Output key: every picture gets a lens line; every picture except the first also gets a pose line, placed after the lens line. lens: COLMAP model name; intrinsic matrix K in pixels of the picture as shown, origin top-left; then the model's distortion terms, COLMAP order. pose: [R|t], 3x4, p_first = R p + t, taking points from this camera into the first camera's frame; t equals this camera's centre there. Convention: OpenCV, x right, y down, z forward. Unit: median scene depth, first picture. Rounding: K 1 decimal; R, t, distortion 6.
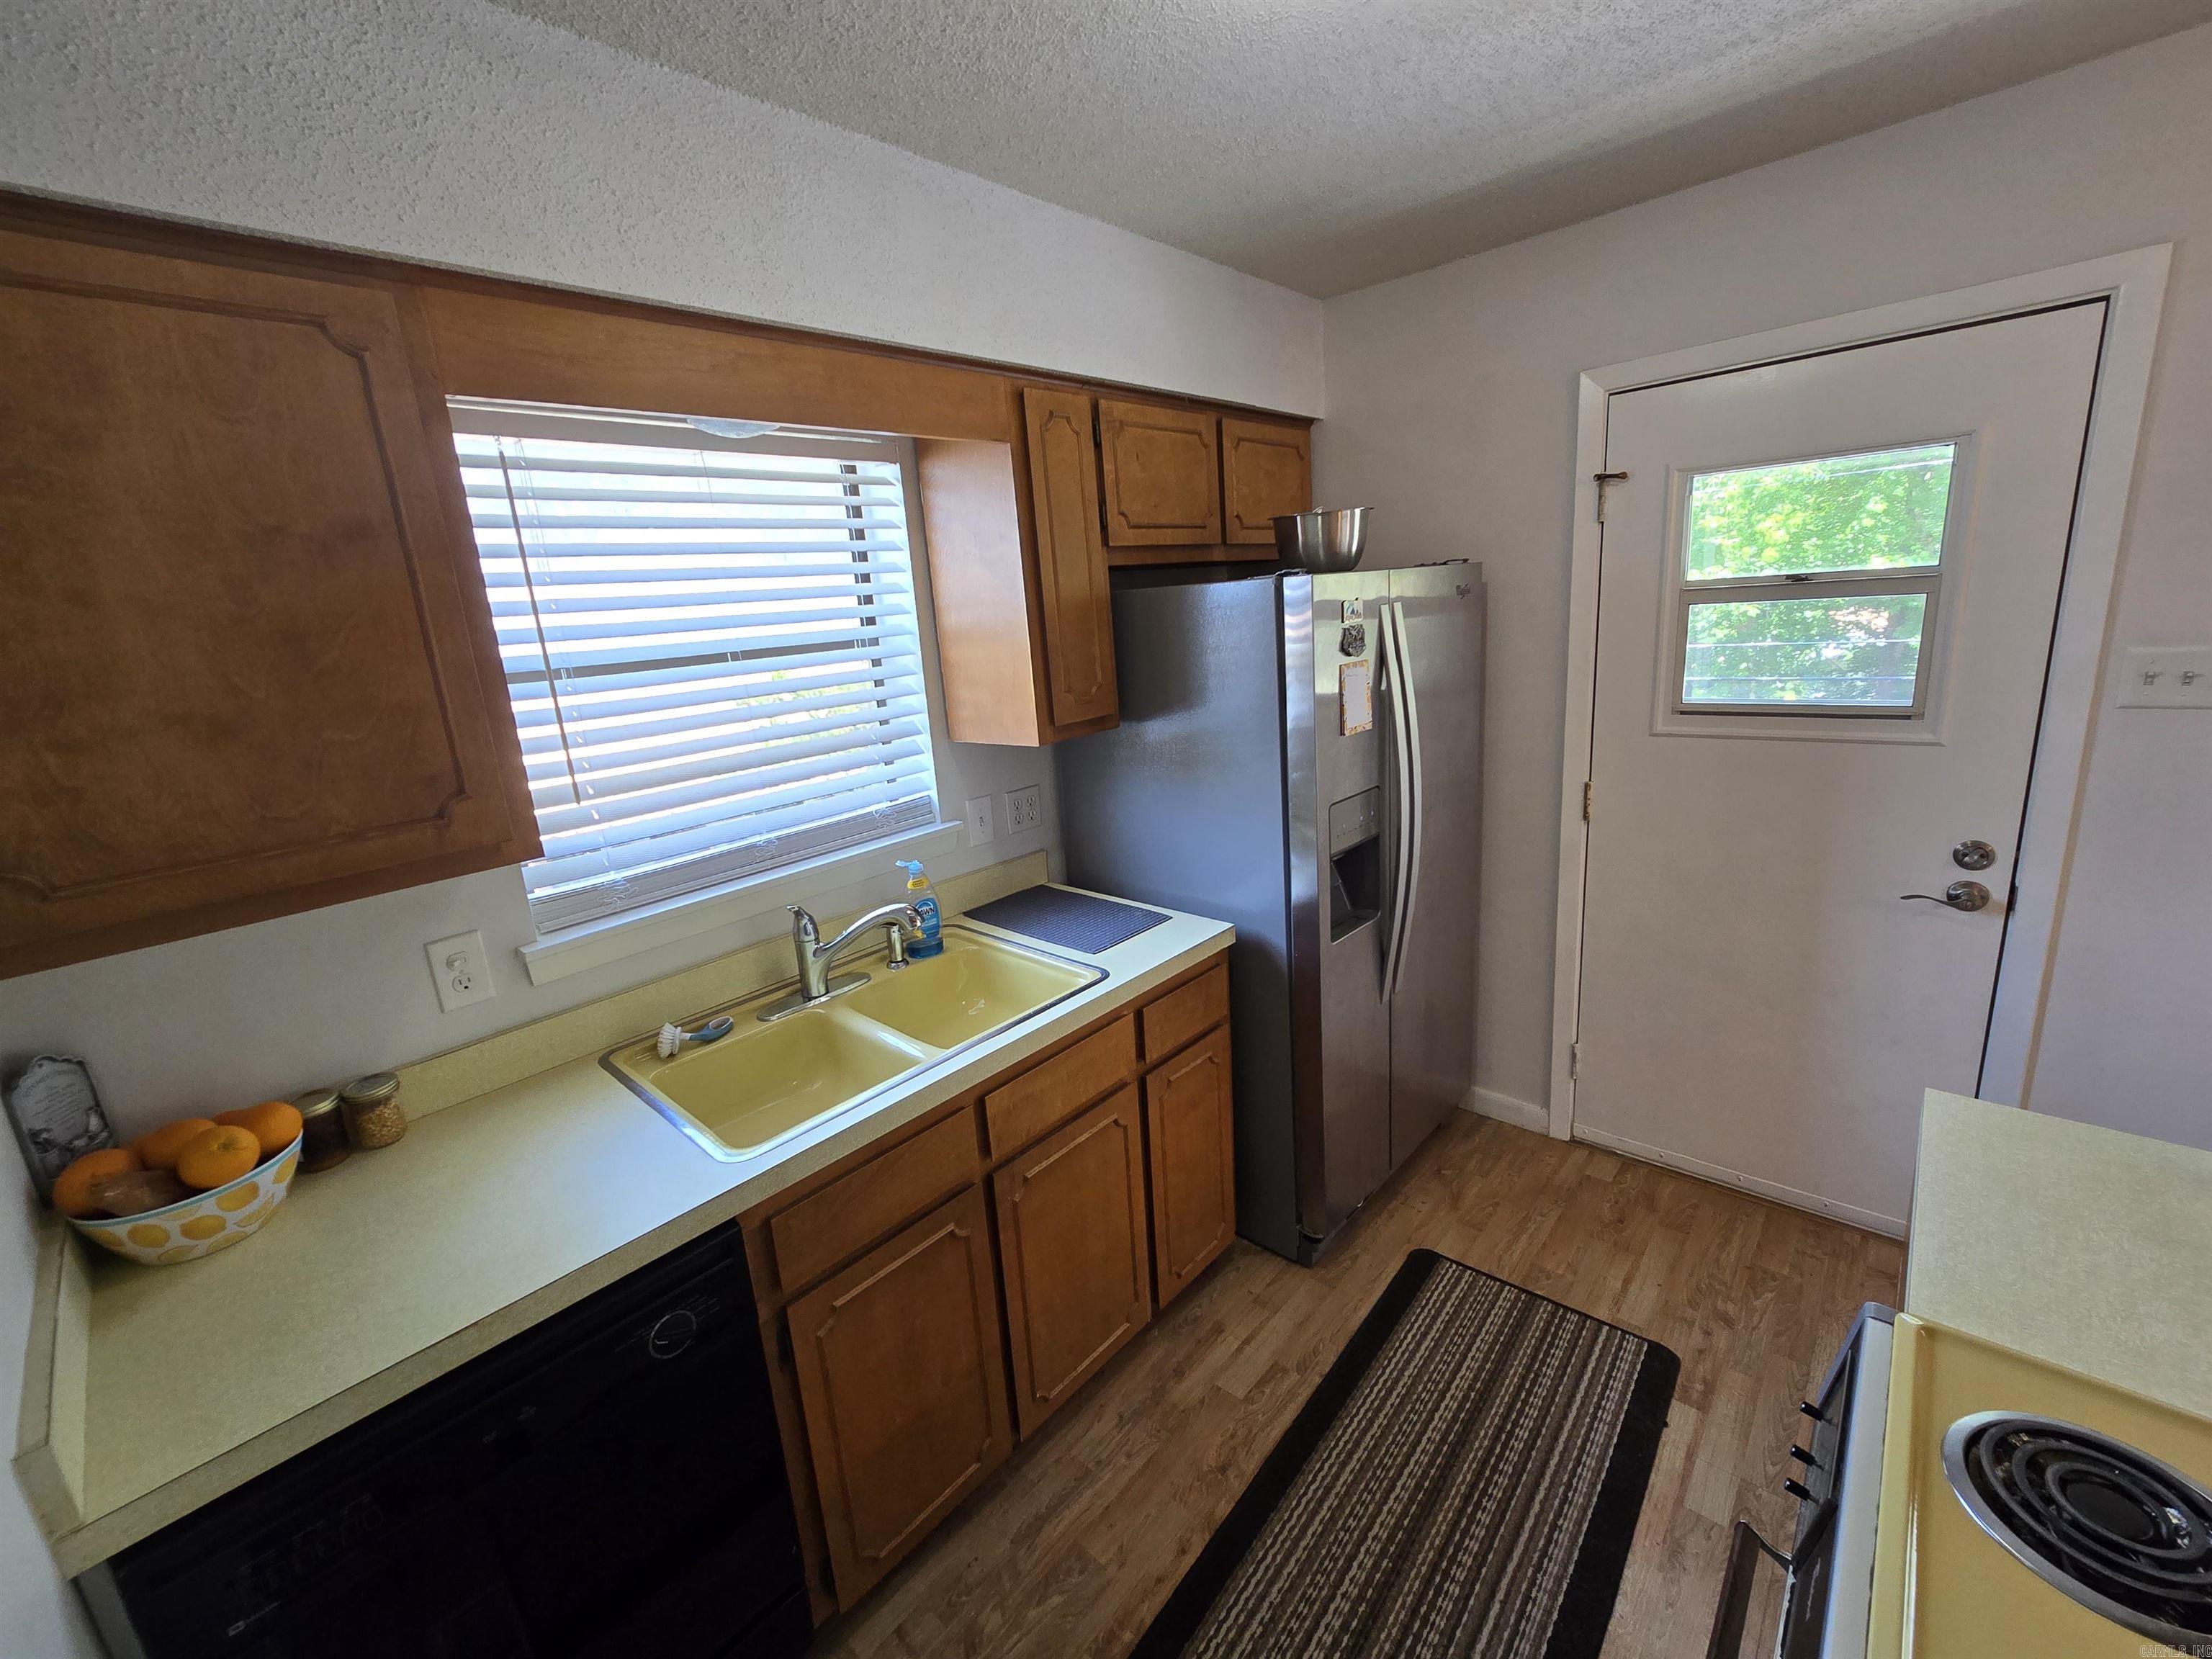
lens RADIAL K [[907.3, 0, 1085.0], [0, 907.3, 822.1], [0, 0, 1]] dist [-0.002149, -0.000435]
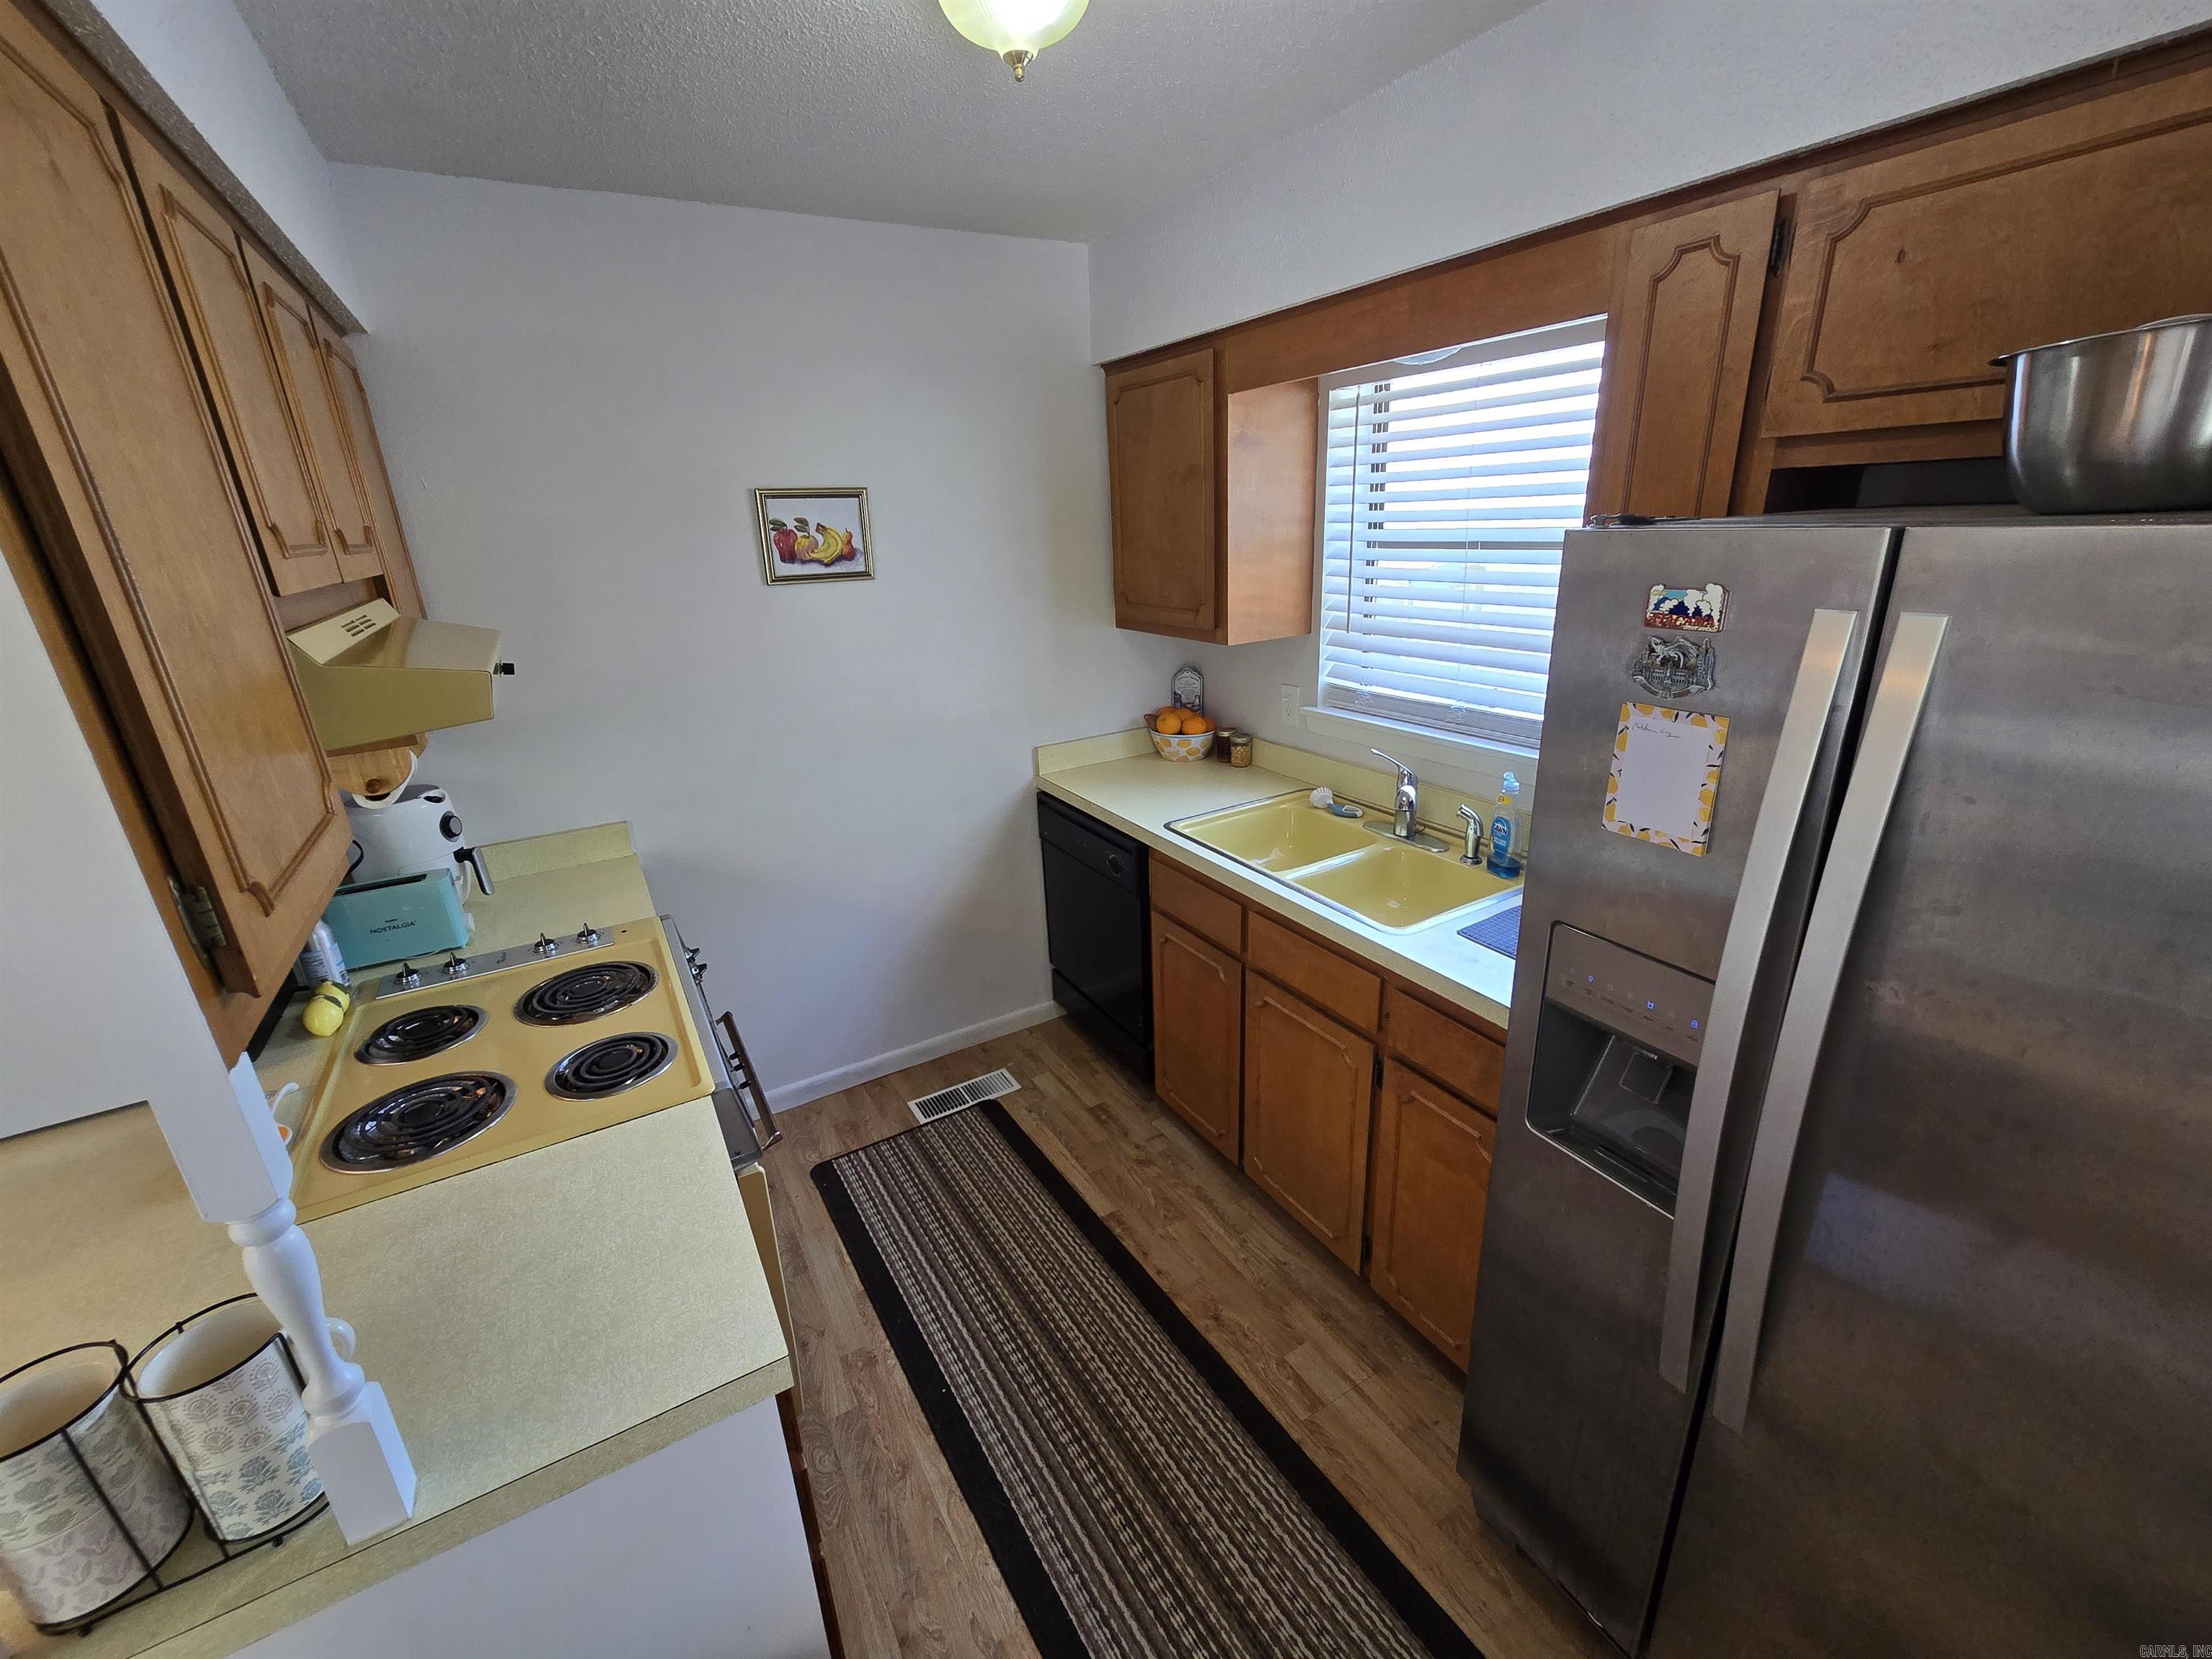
lens RADIAL K [[903.4, 0, 1092.3], [0, 903.4, 823.1], [0, 0, 1]] dist [-0.005124, 0.000307]
pose [[-0.284866, 0.394104, -0.873804, 0.873945], [-0.164088, 0.878069, 0.449522, -0.299801], [0.944419, 0.271434, -0.185465, 0.821539]]
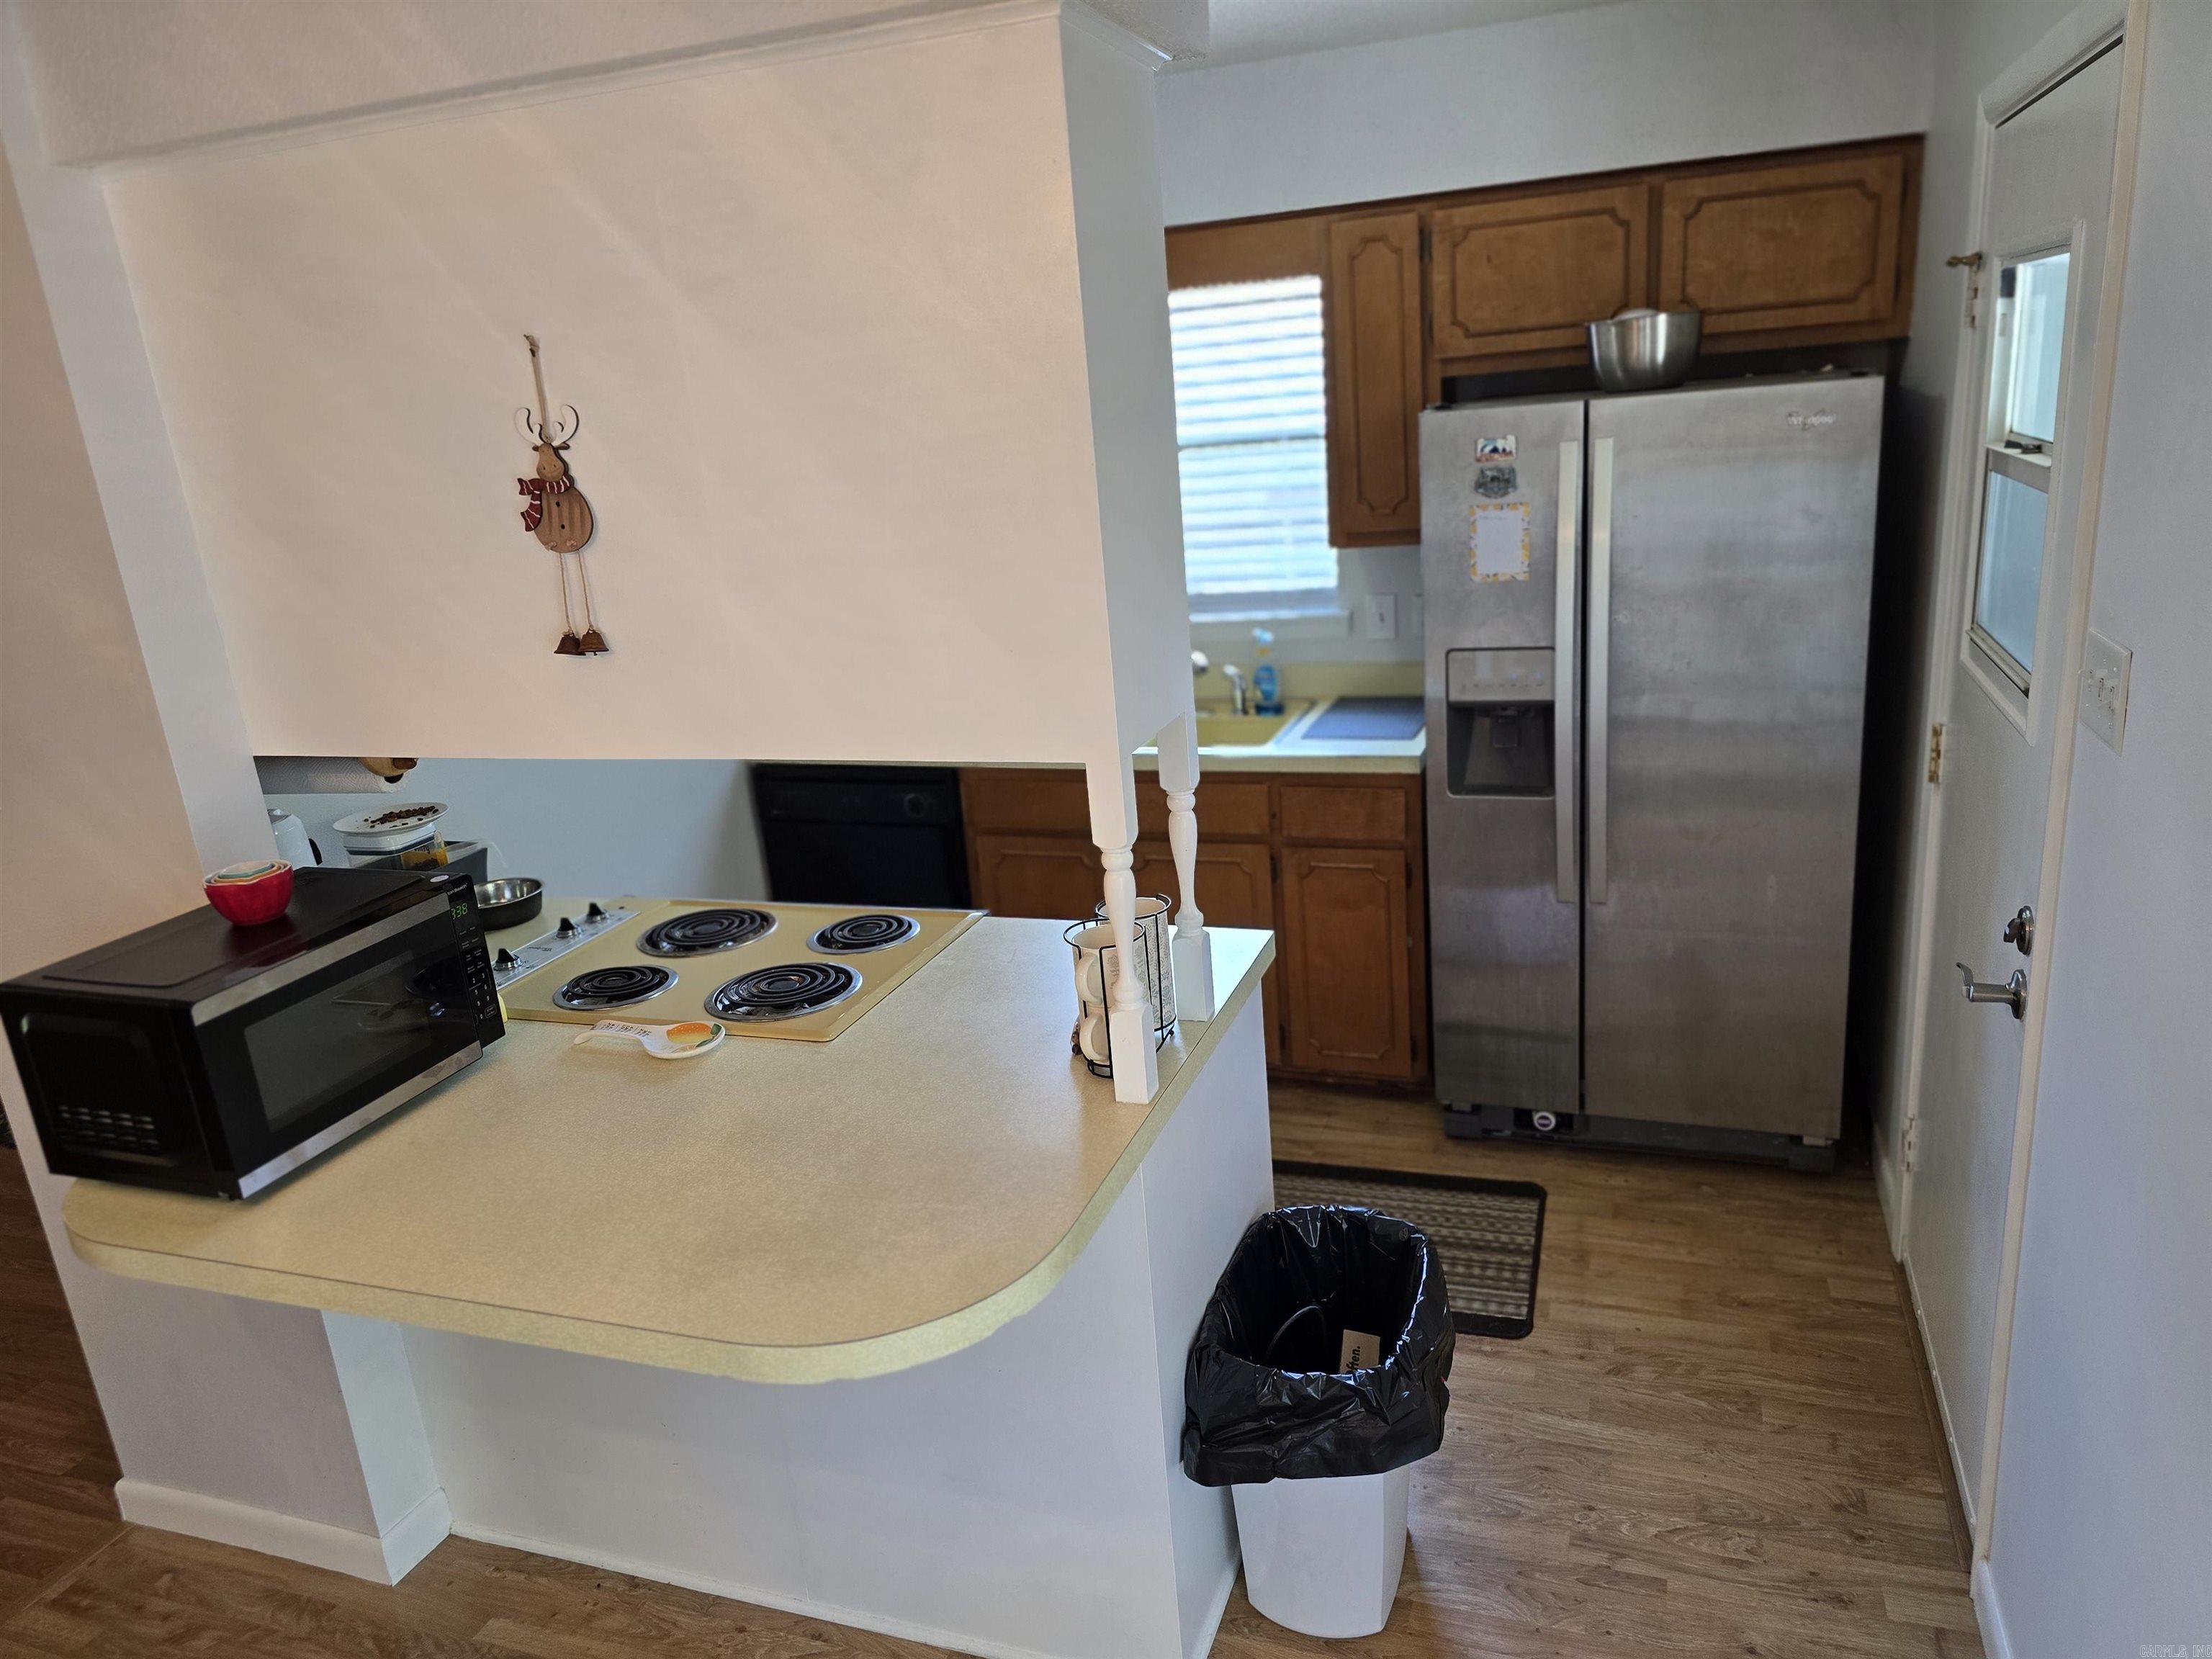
lens RADIAL K [[1462.7, 0, 1106.0], [0, 1462.7, 829.5], [0, 0, 1]] dist [0.154363, -0.252275]
pose [[0.394500, 0.302126, -0.867807, 1.605635], [-0.169342, 0.952130, 0.254502, -0.181293], [0.903157, 0.046555, 0.426778, -0.007963]]
